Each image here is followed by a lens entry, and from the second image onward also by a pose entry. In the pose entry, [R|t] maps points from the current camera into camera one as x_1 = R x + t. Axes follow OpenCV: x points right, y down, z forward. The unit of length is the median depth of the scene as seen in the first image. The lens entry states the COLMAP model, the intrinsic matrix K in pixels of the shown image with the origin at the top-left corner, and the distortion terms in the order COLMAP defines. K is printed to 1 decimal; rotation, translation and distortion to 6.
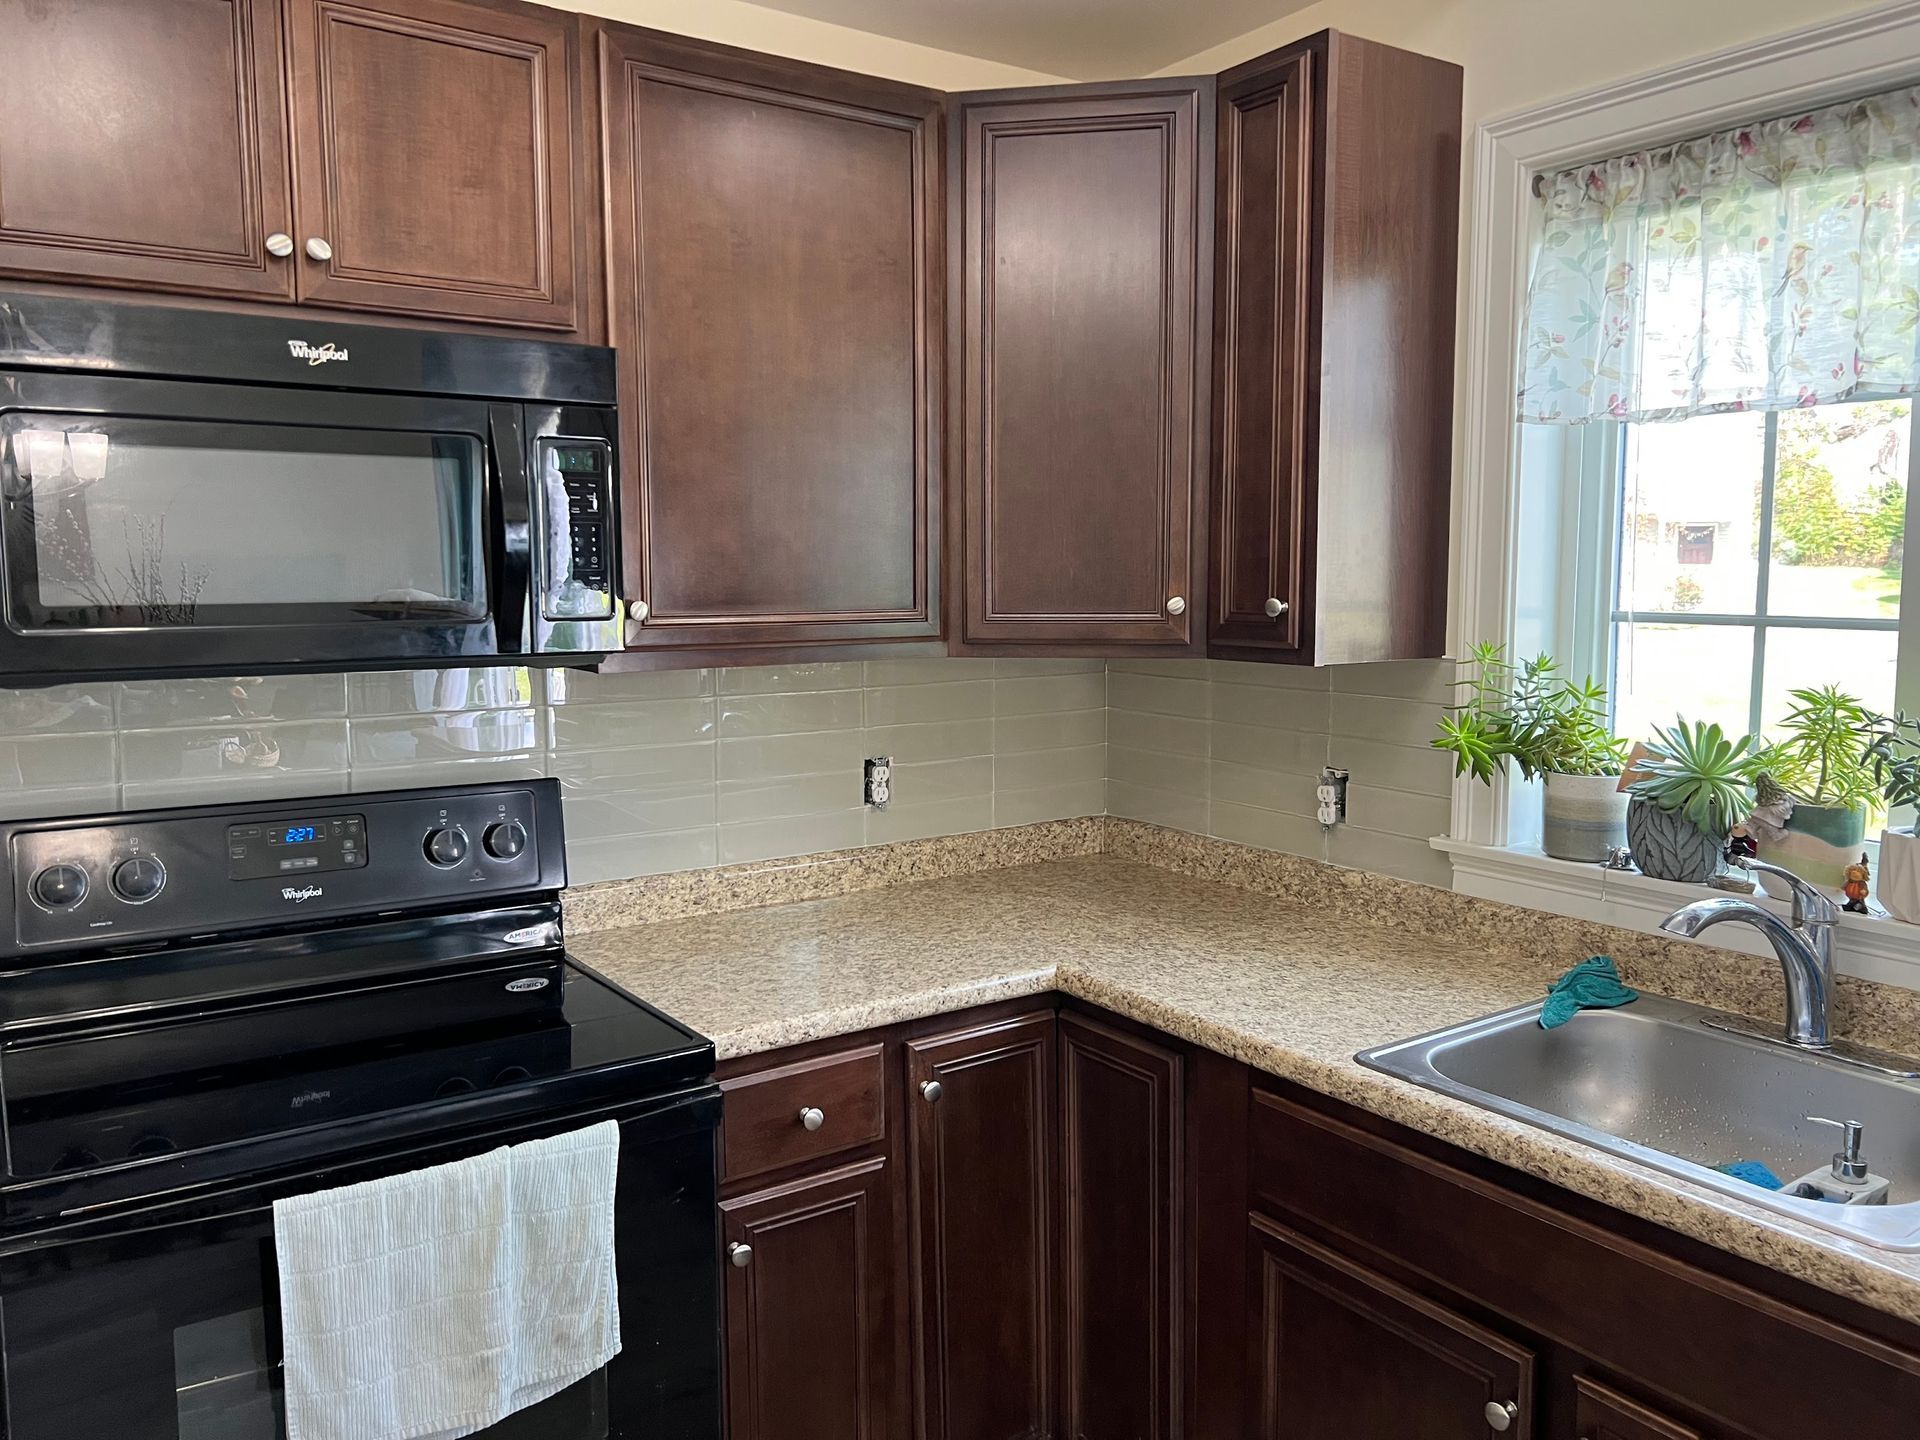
lens RADIAL K [[1409.6, 0, 960.0], [0, 1409.6, 720.0], [0, 0, 1]] dist [0.062958, -0.084941]
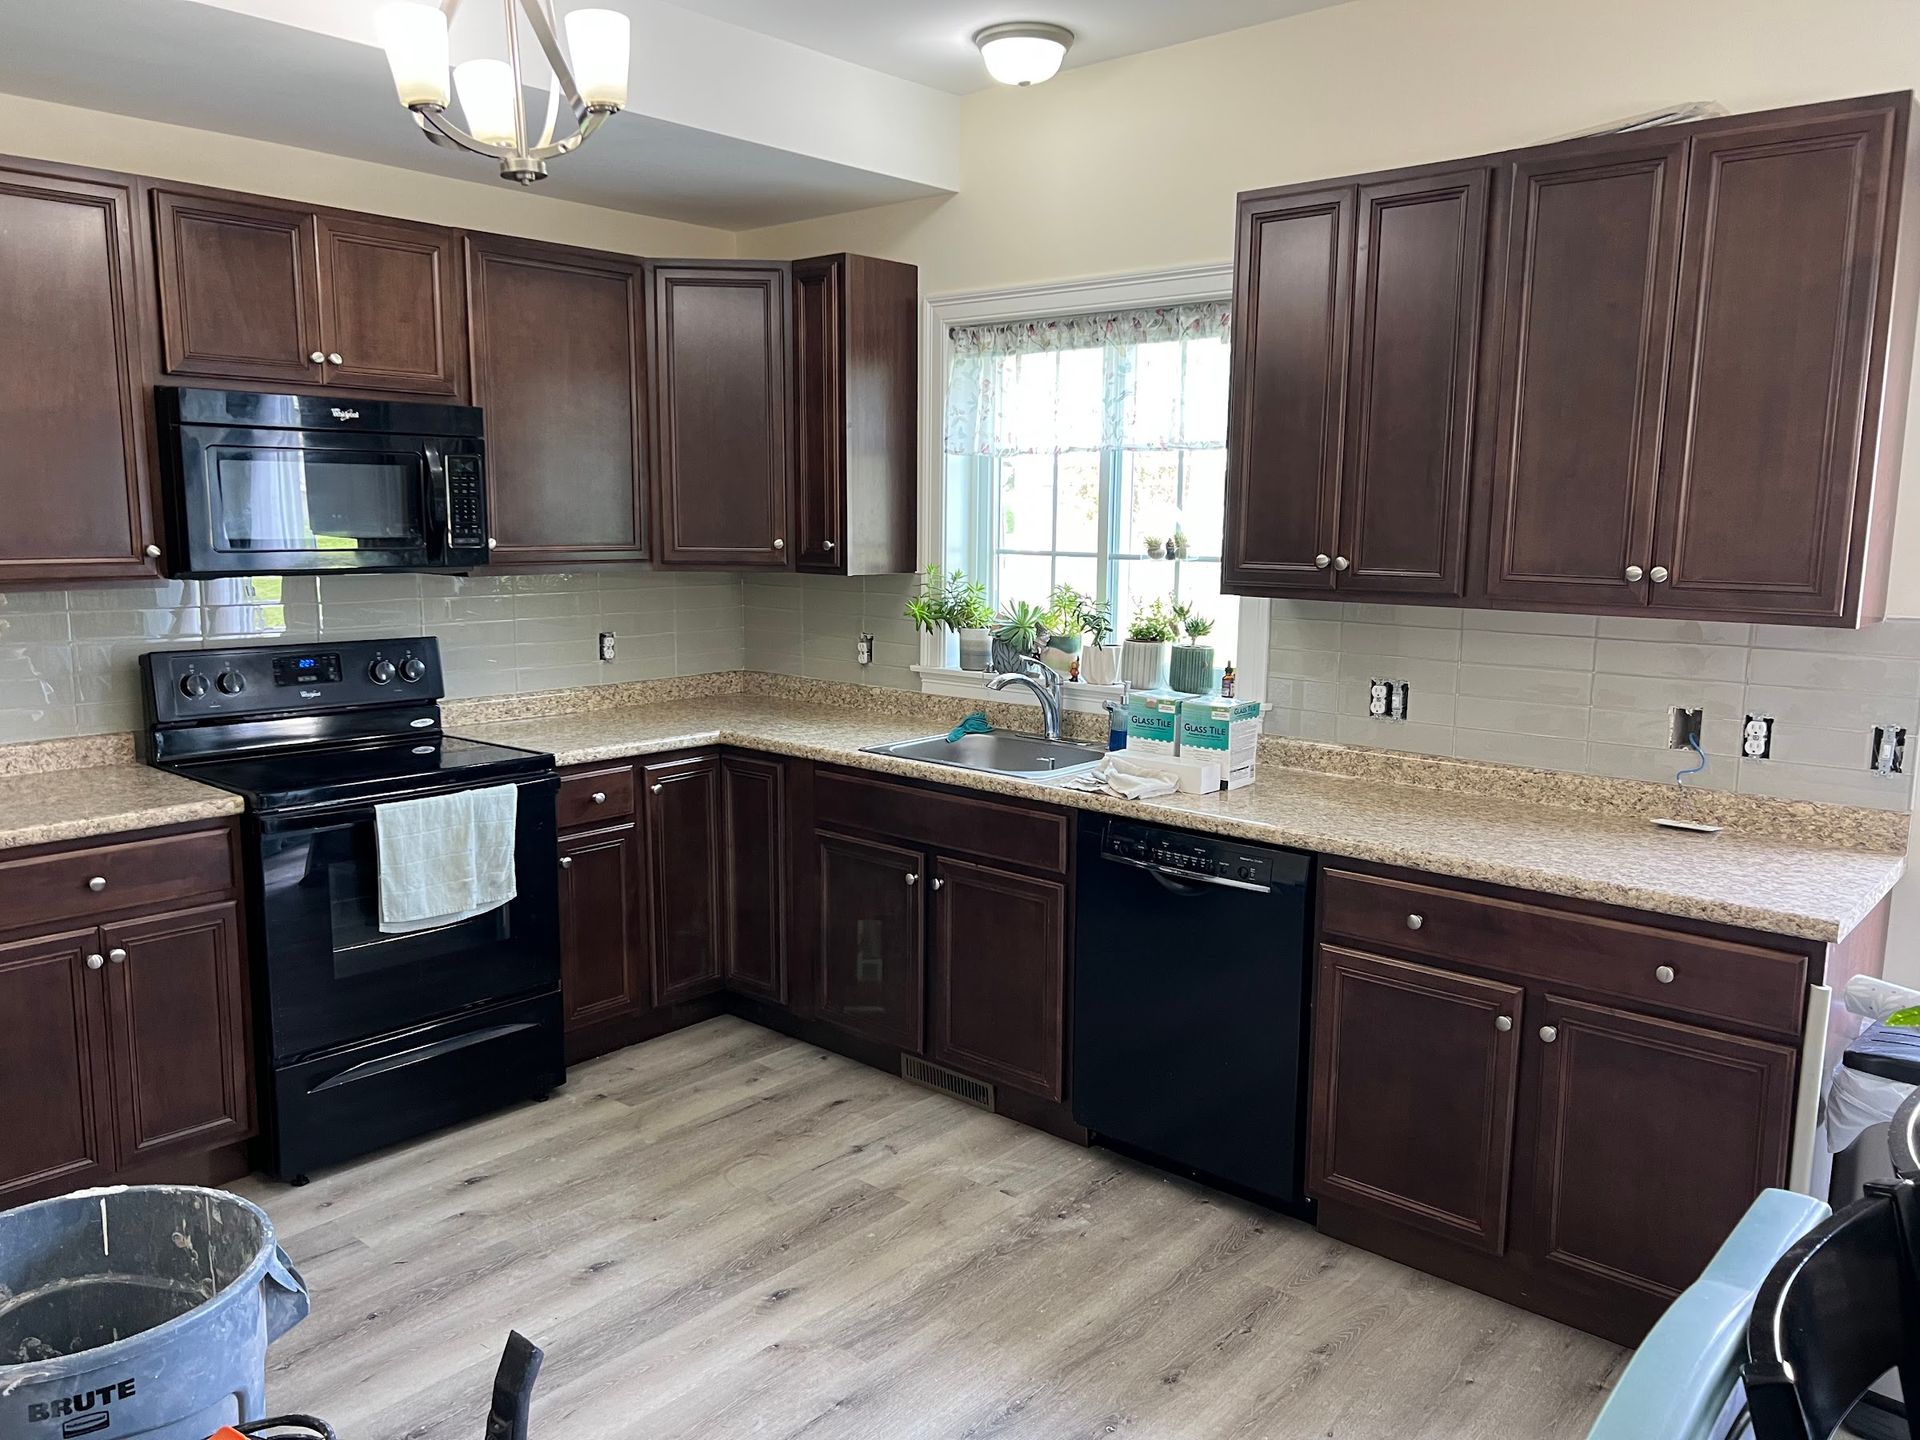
lens RADIAL K [[1403.0, 0, 930.4], [0, 1403.0, 726.9], [0, 0, 1]] dist [0.172456, -0.469270]
pose [[0.971850, -0.024883, 0.234281, -0.107715], [0.013610, 0.998676, 0.049613, 0.080632], [-0.235205, -0.045028, 0.970902, -0.986592]]
